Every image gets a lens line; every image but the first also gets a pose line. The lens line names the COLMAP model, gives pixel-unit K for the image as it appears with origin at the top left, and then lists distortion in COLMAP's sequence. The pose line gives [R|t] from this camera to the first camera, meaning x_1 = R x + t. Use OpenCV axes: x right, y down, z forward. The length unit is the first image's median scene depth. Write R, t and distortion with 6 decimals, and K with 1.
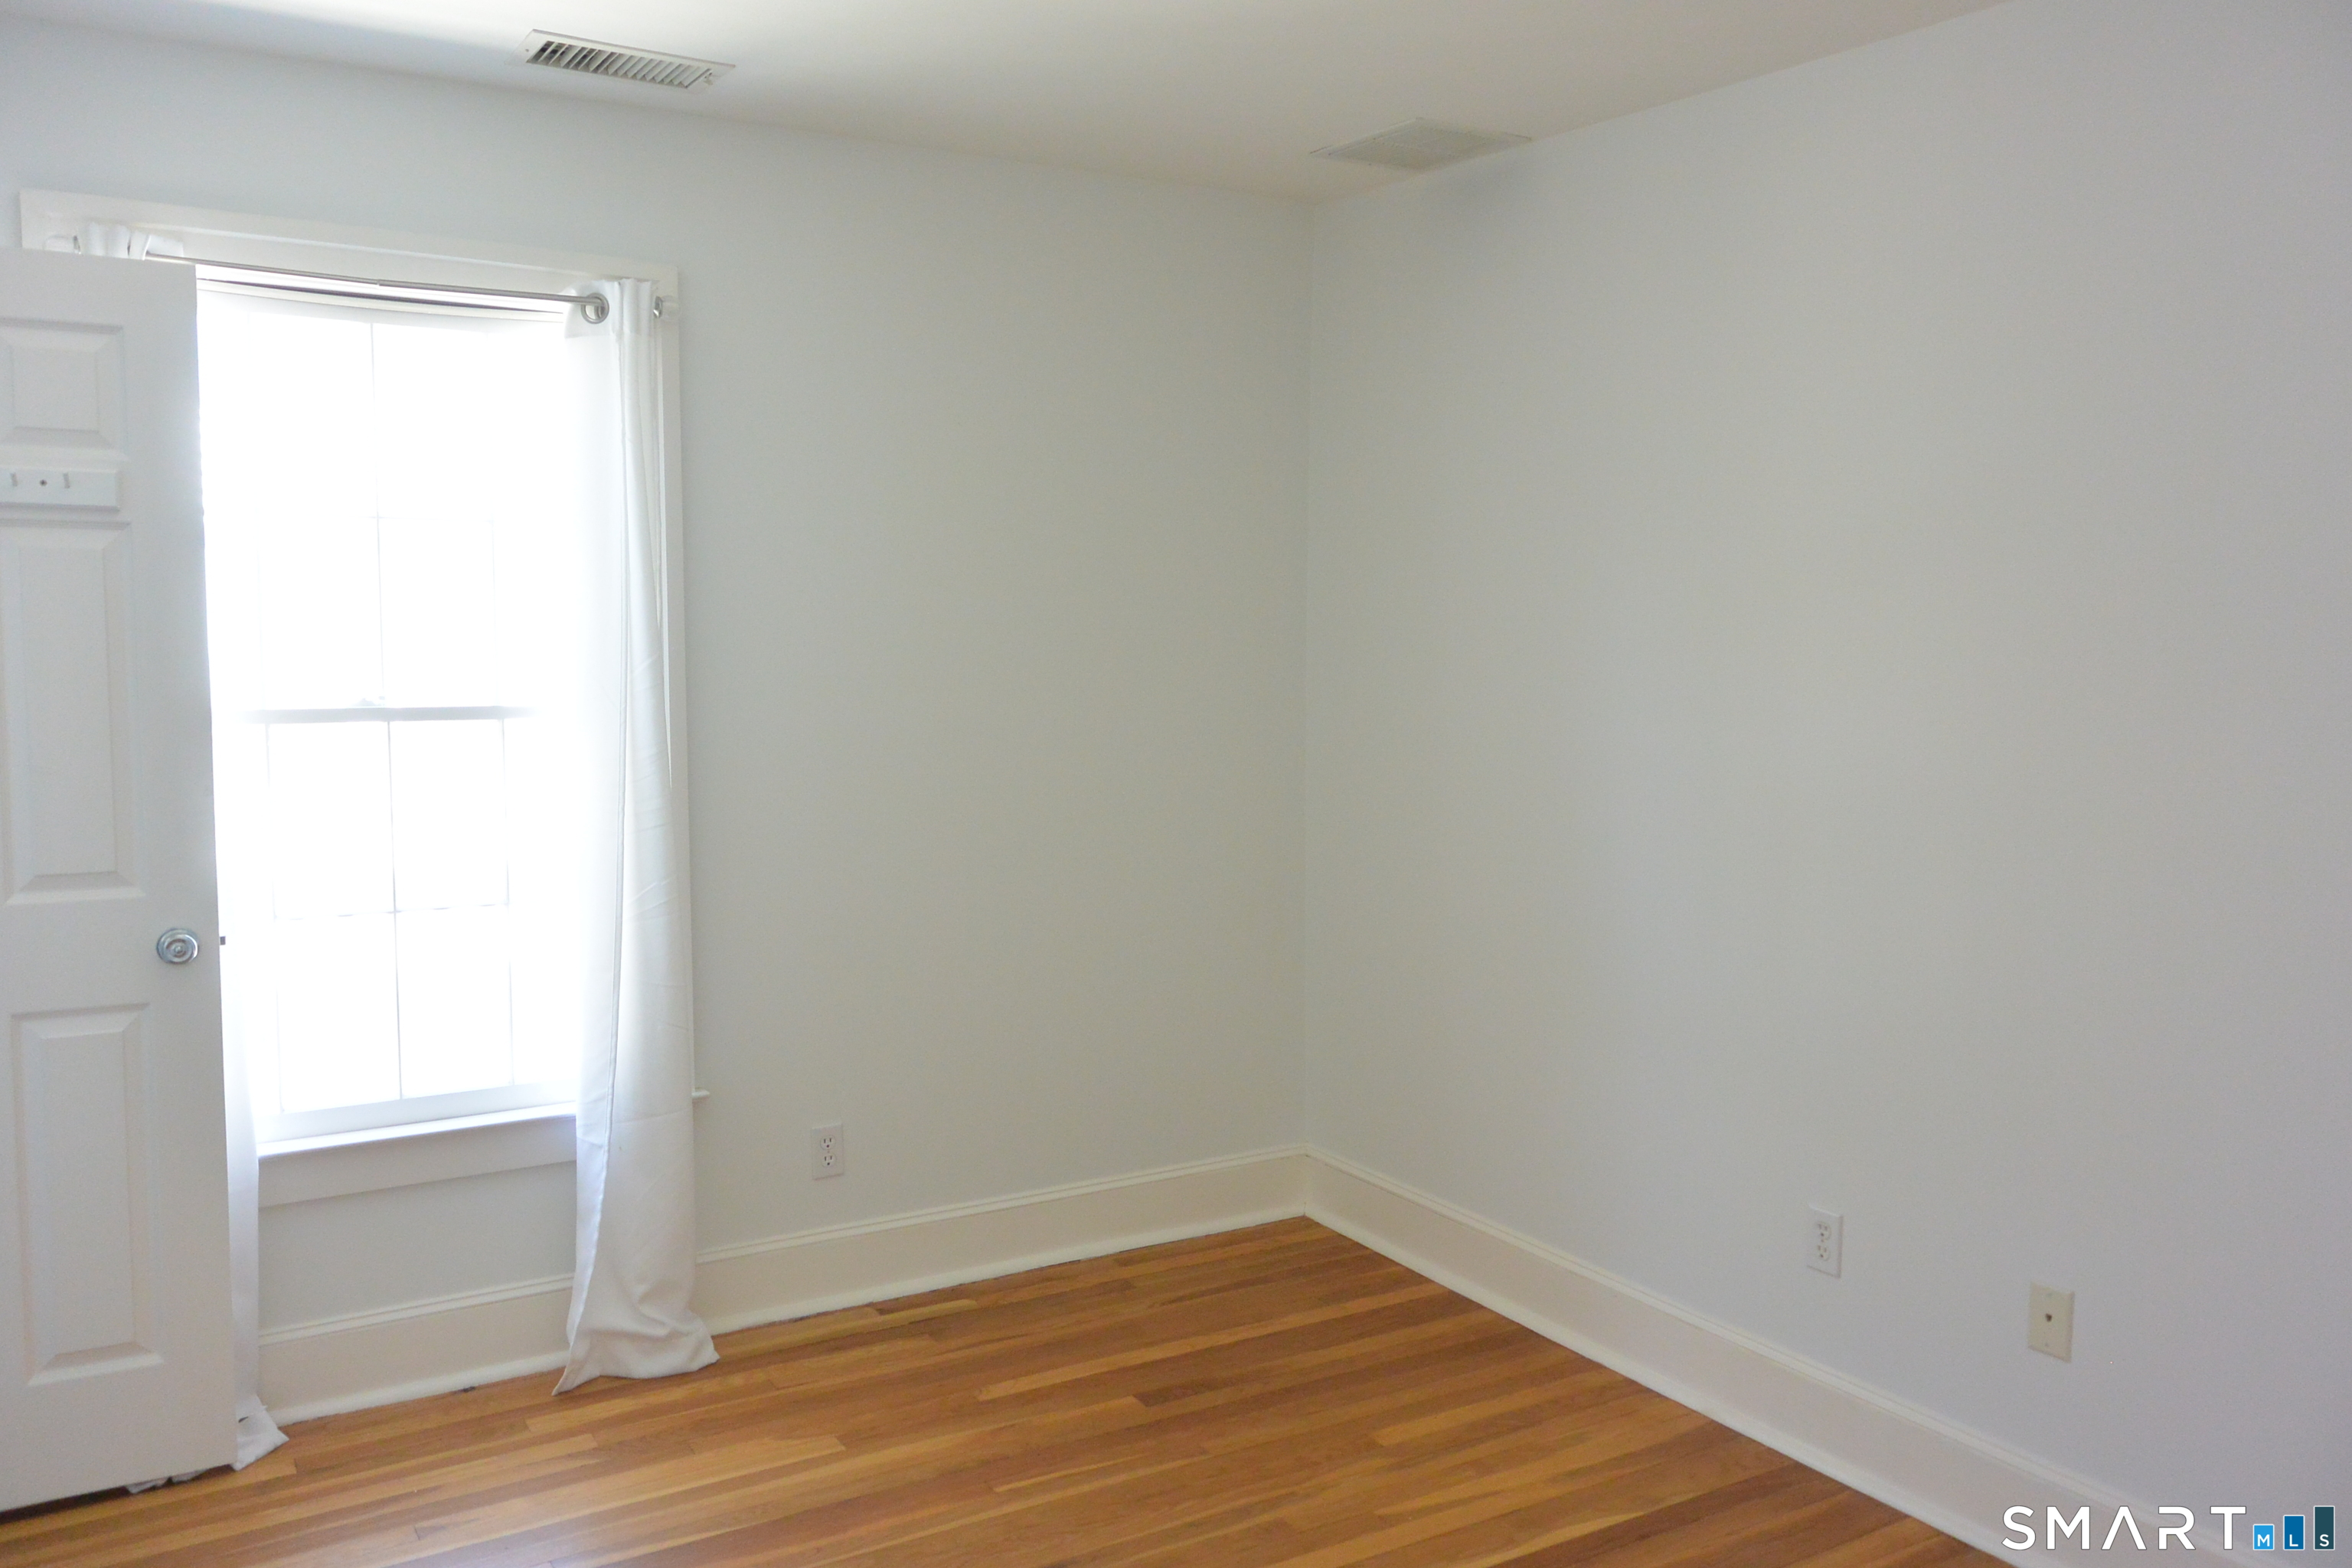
lens RADIAL K [[1818.8, 0, 1166.2], [0, 1818.8, 777.4], [0, 0, 1]] dist [0.001533, 0.015674]
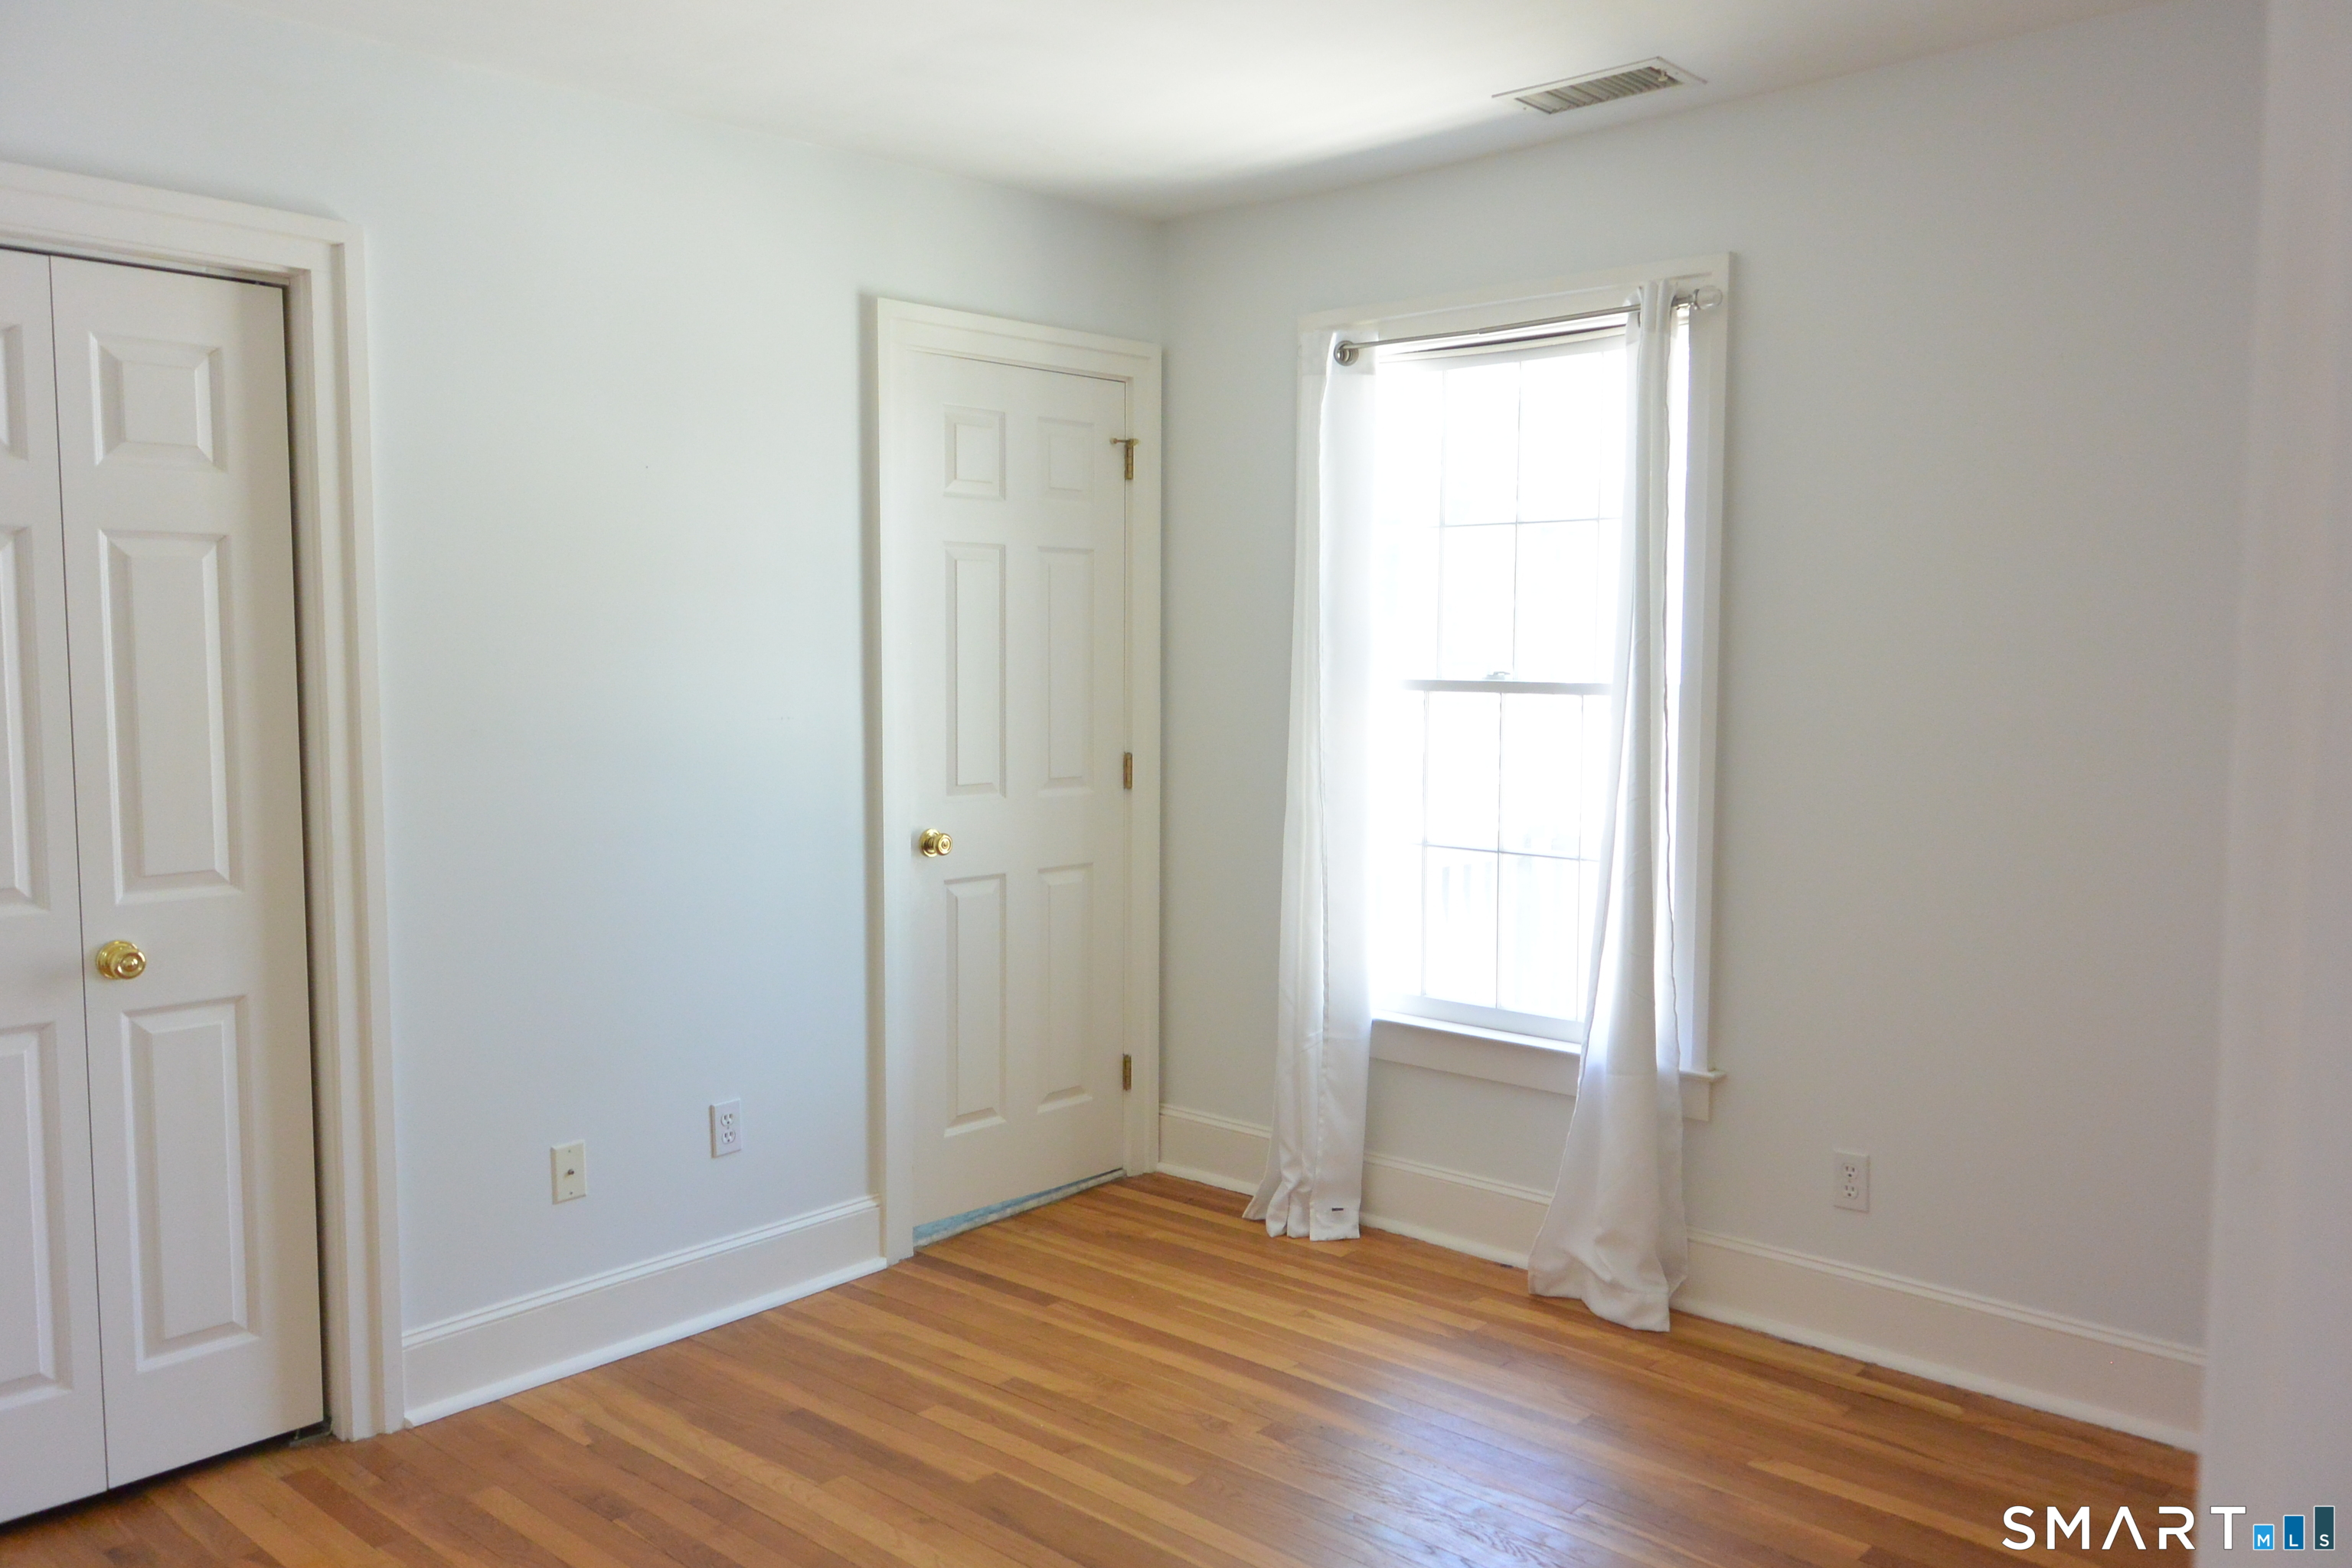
lens RADIAL K [[1818.8, 0, 1188.2], [0, 1818.8, 787.2], [0, 0, 1]] dist [0.001533, 0.015674]
pose [[0.262993, 0.074234, -0.961937, 0.659354], [-0.077575, 0.995434, 0.055610, -0.019059], [0.961674, 0.059997, 0.267551, 0.469160]]
